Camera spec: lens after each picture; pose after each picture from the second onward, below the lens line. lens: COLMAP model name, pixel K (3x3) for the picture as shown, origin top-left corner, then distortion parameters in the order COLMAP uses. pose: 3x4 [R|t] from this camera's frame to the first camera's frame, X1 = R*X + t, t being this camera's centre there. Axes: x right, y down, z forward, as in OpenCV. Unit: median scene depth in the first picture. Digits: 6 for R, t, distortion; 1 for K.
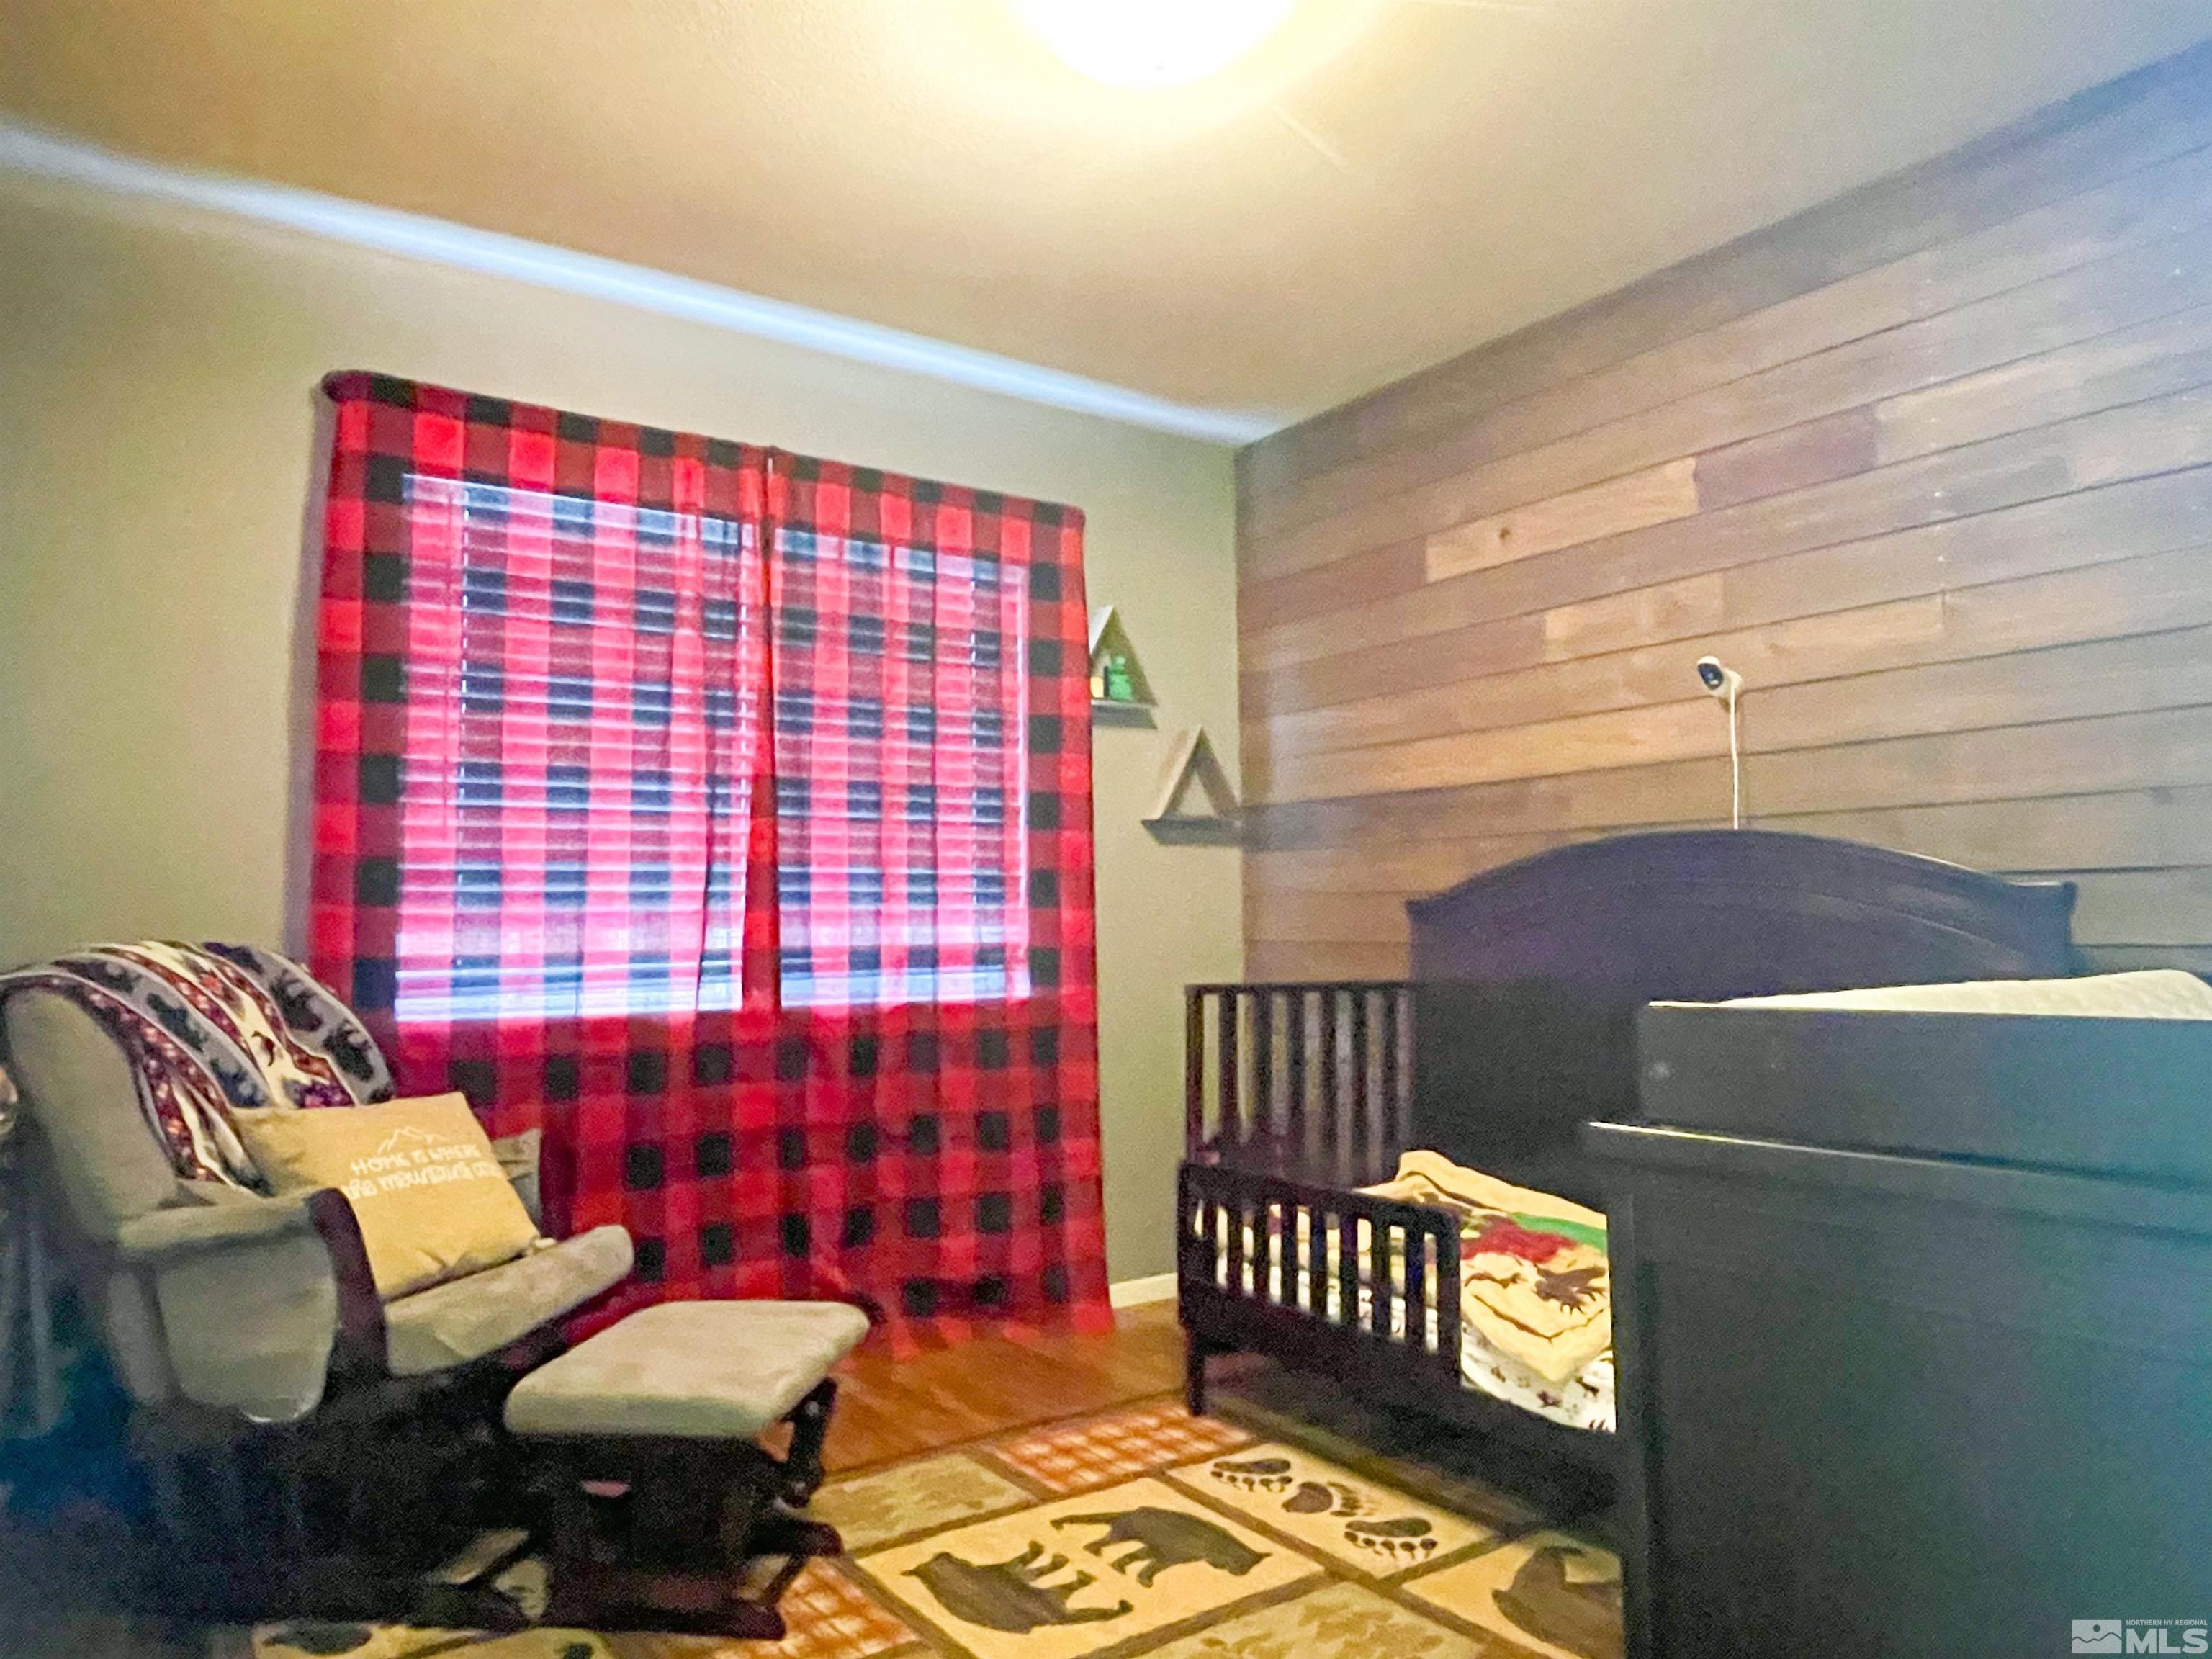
lens RADIAL K [[1447.6, 0, 1108.6], [0, 1447.6, 829.2], [0, 0, 1]] dist [0.010906, -0.022753]
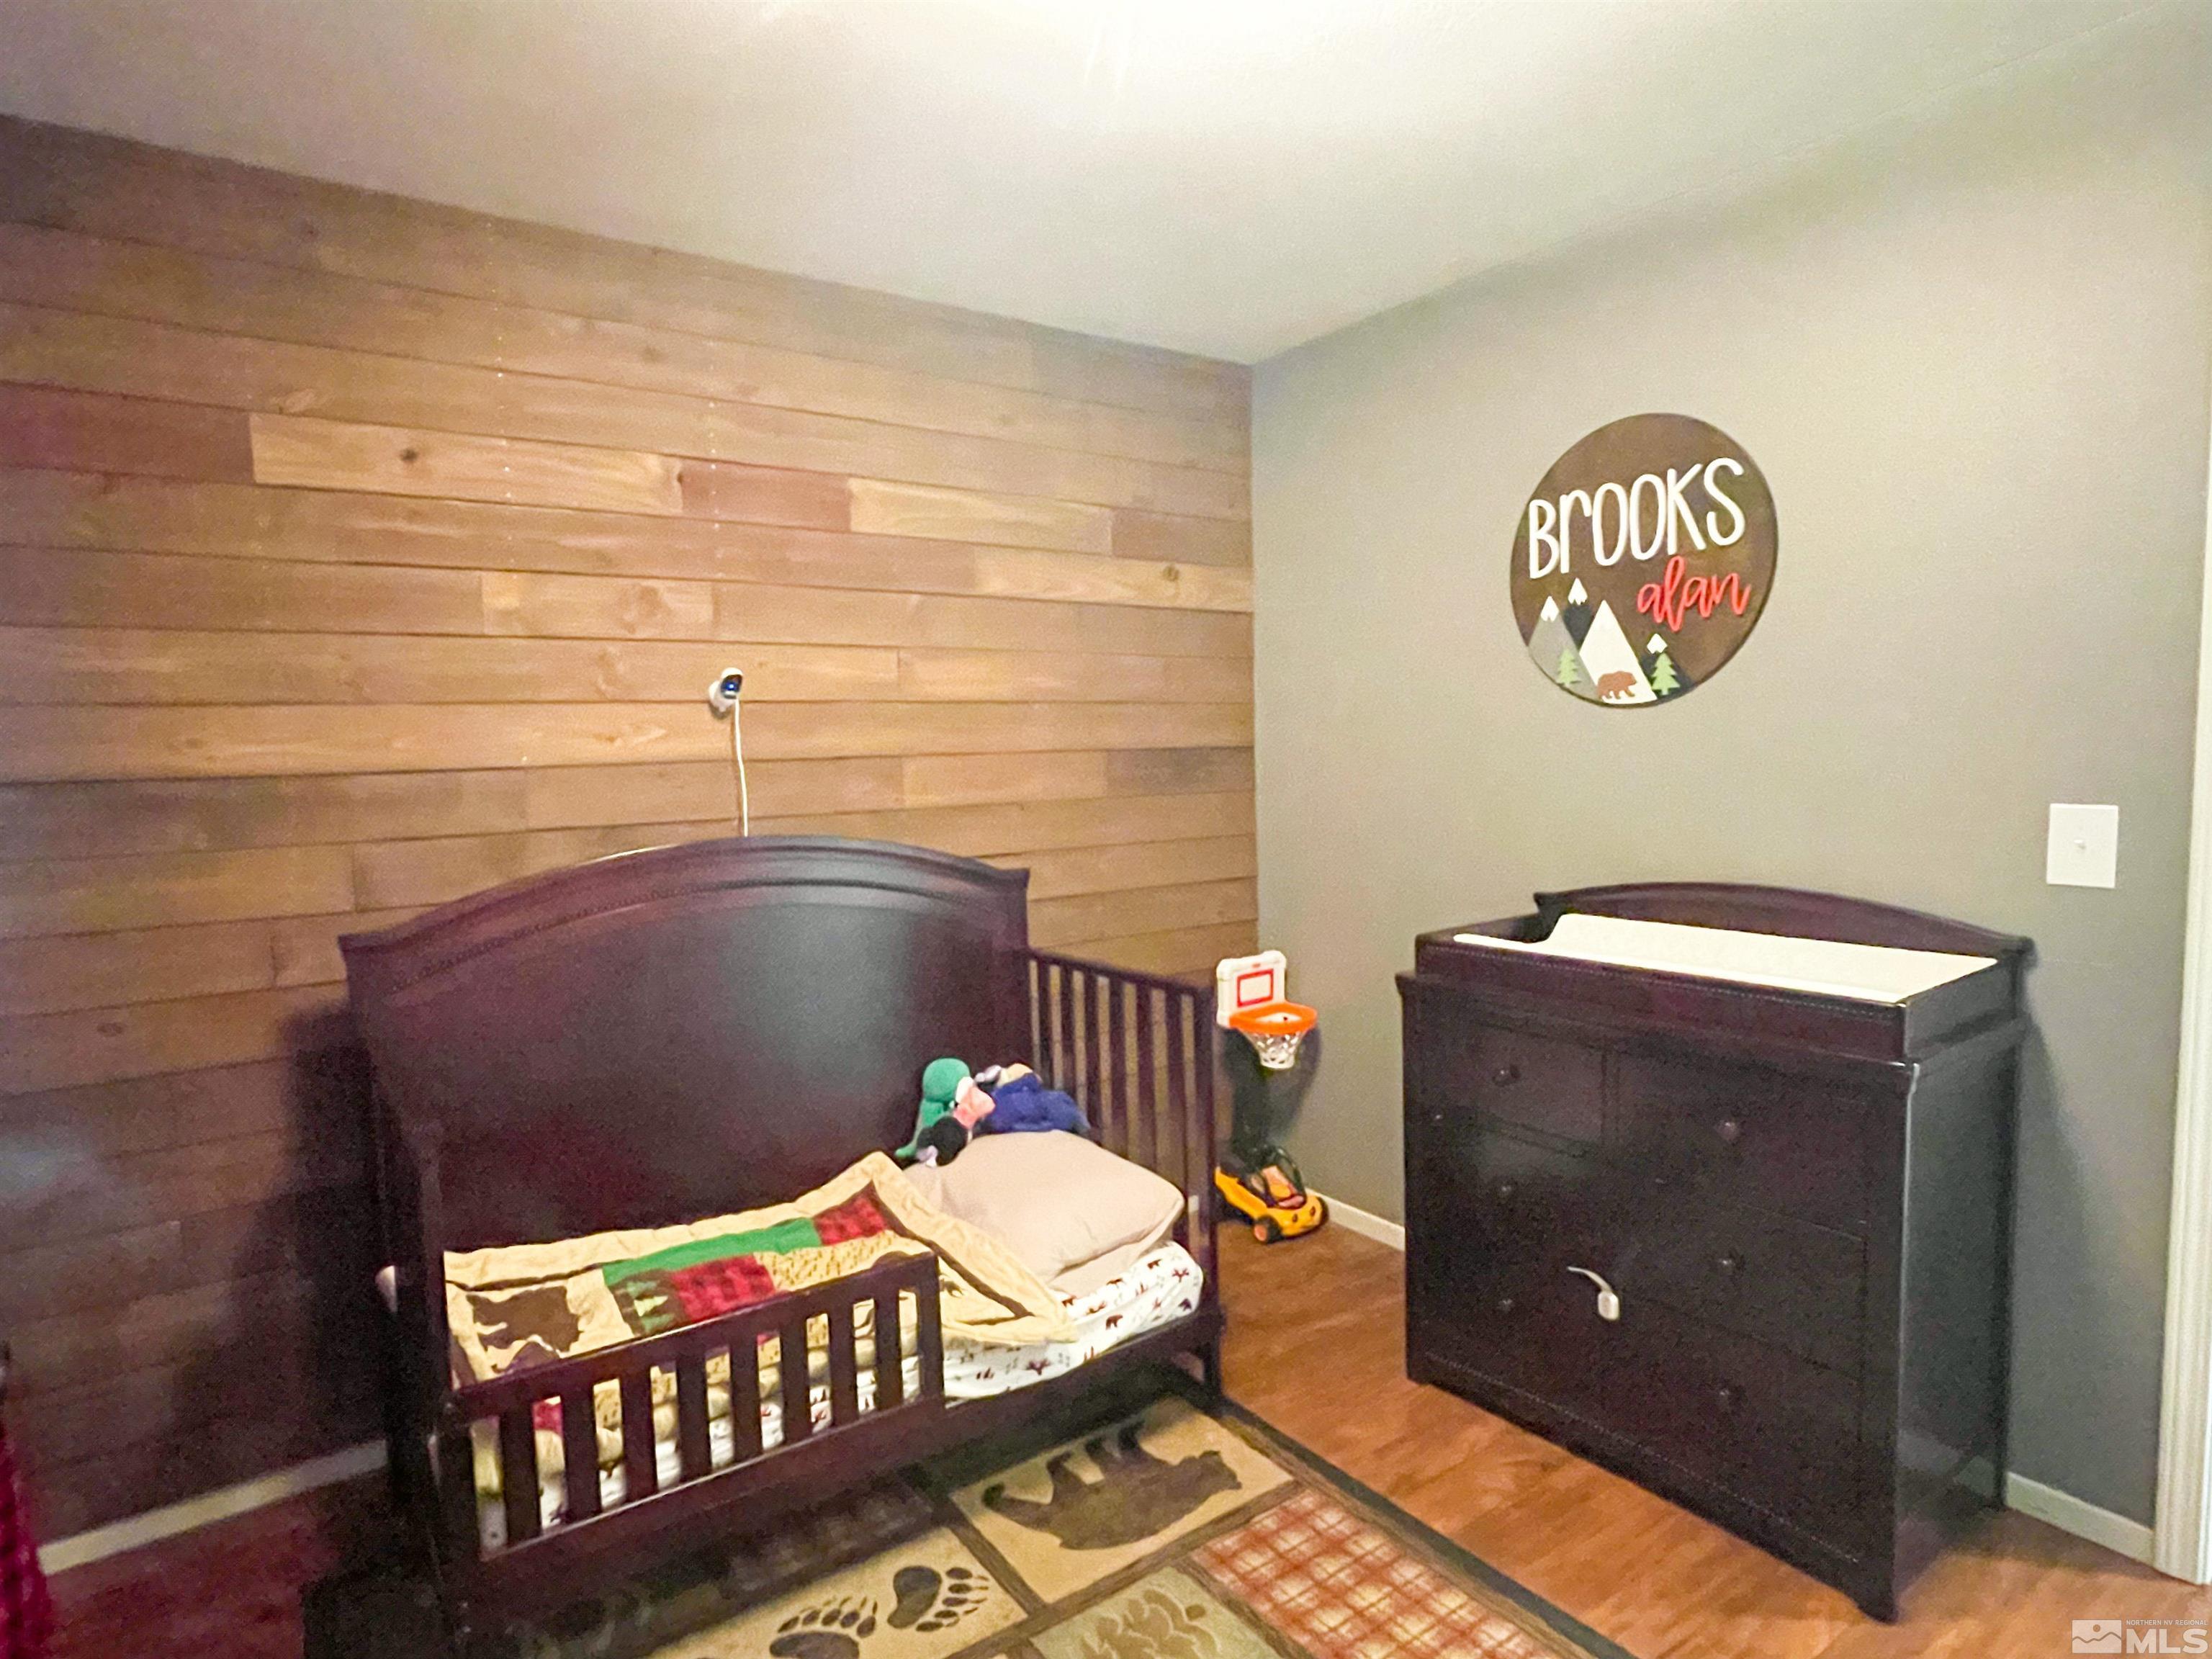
lens RADIAL K [[1143.6, 0, 1191.1], [0, 1143.6, 864.2], [0, 0, 1]] dist [-0.002079, -0.000080]
pose [[0.015113, -0.079647, 0.996709, -0.512099], [-0.035092, 0.996166, 0.080136, -0.068680], [-0.999270, -0.036187, 0.012260, 0.809012]]
